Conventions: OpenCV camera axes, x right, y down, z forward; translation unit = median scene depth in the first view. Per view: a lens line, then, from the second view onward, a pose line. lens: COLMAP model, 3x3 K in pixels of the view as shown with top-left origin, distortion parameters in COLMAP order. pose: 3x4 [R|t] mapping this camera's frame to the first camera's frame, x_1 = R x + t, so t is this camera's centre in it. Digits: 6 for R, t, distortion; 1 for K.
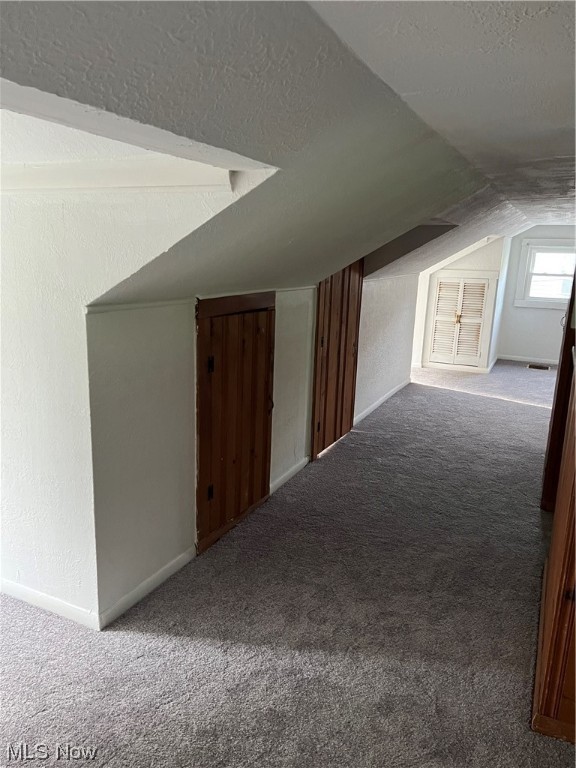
lens RADIAL K [[582.2, 0, 288.0], [0, 582.2, 384.0], [0, 0, 1]] dist [0.052828, -0.056262]
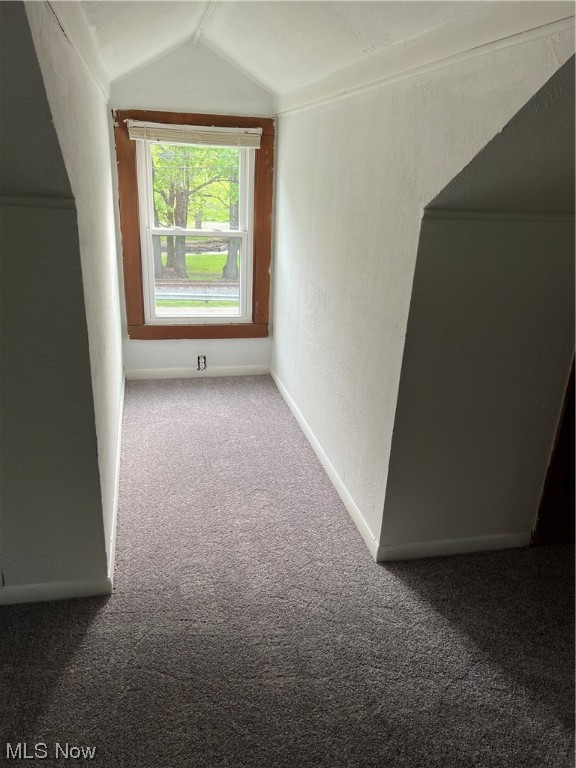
lens RADIAL K [[582.2, 0, 288.0], [0, 582.2, 384.0], [0, 0, 1]] dist [0.052828, -0.056262]
pose [[0.629739, 0.270533, -0.728177, 0.205113], [-0.202209, 0.962170, 0.182593, -0.001693], [0.750027, 0.032258, 0.660620, 0.260519]]
